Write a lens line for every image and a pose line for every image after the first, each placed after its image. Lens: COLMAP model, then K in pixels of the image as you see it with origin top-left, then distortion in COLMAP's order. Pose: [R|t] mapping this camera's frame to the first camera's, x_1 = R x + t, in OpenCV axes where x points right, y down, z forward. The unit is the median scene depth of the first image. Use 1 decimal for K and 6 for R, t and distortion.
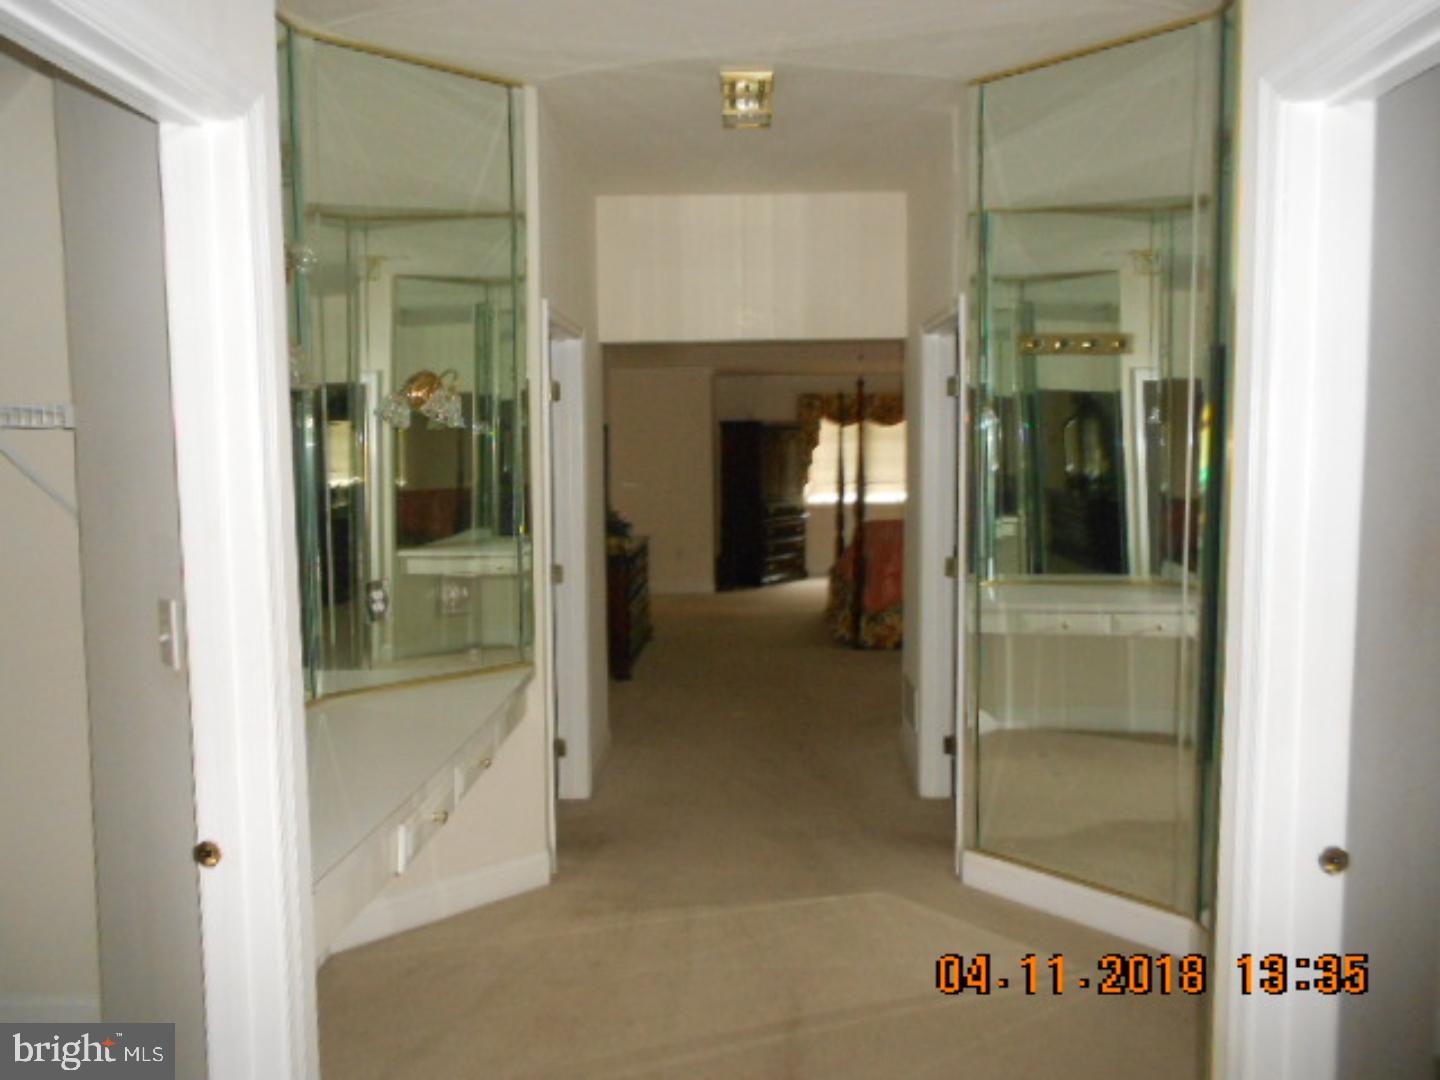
lens RADIAL K [[1110.8, 0, 722.2], [0, 1110.8, 536.4], [0, 0, 1]] dist [0.002386, 0.012558]
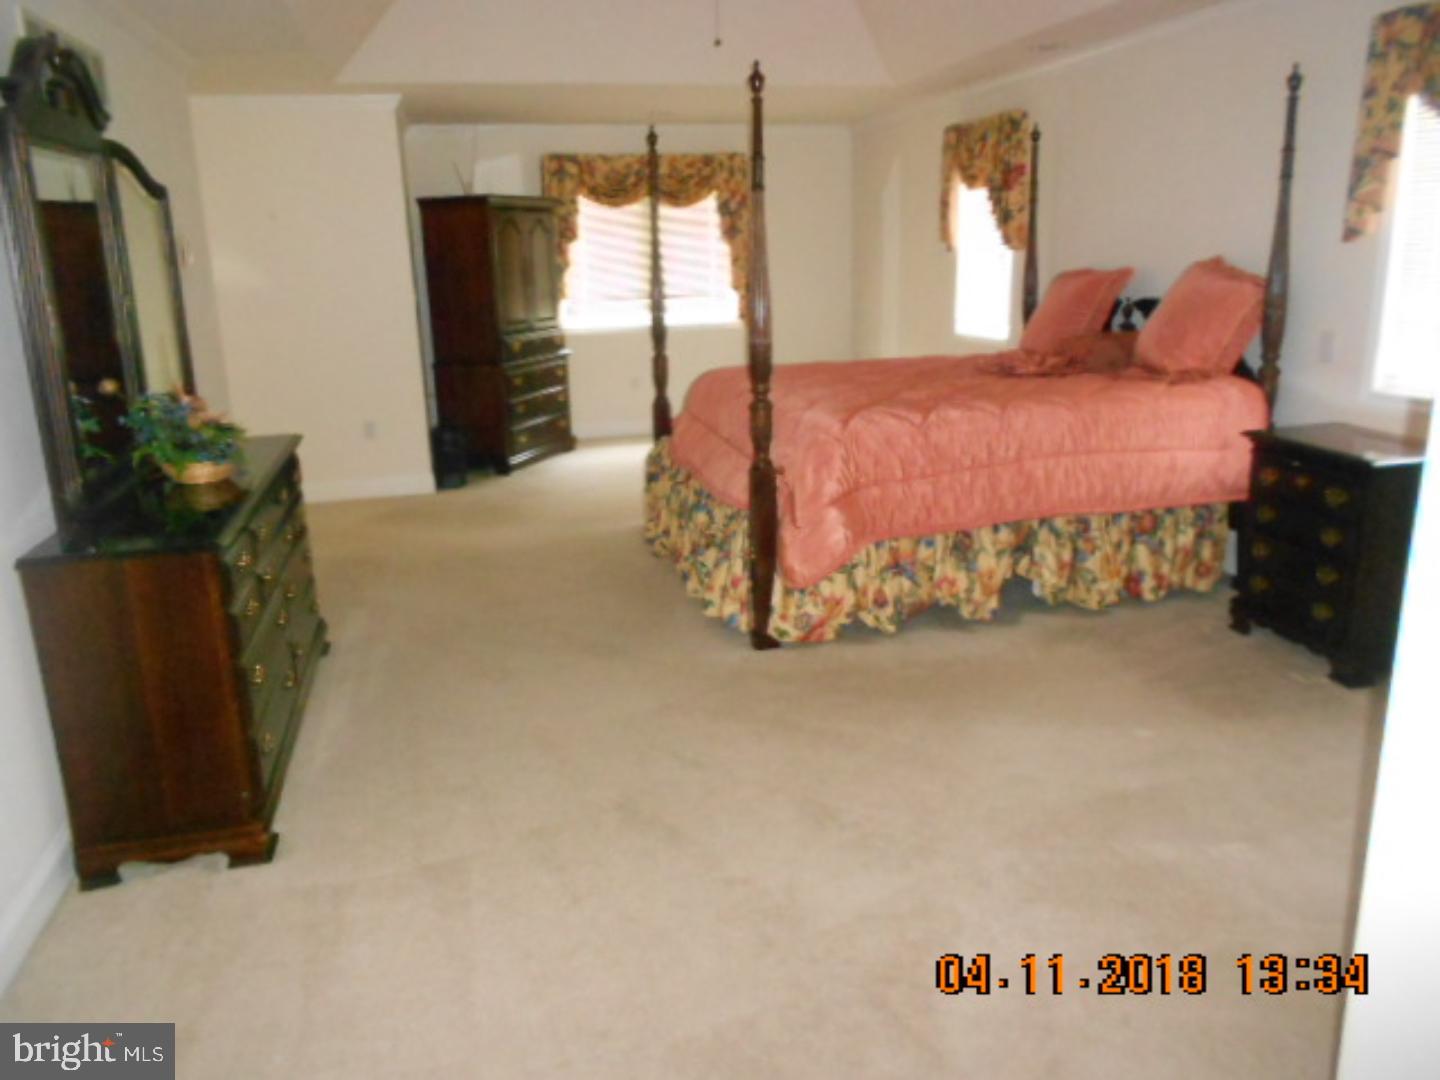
lens RADIAL K [[1110.8, 0, 712.7], [0, 1110.8, 546.3], [0, 0, 1]] dist [0.002386, 0.012558]
pose [[0.962720, -0.077051, 0.259293, -0.018343], [0.029253, 0.982607, 0.183379, -0.023662], [-0.268913, -0.168958, 0.948229, 0.355587]]
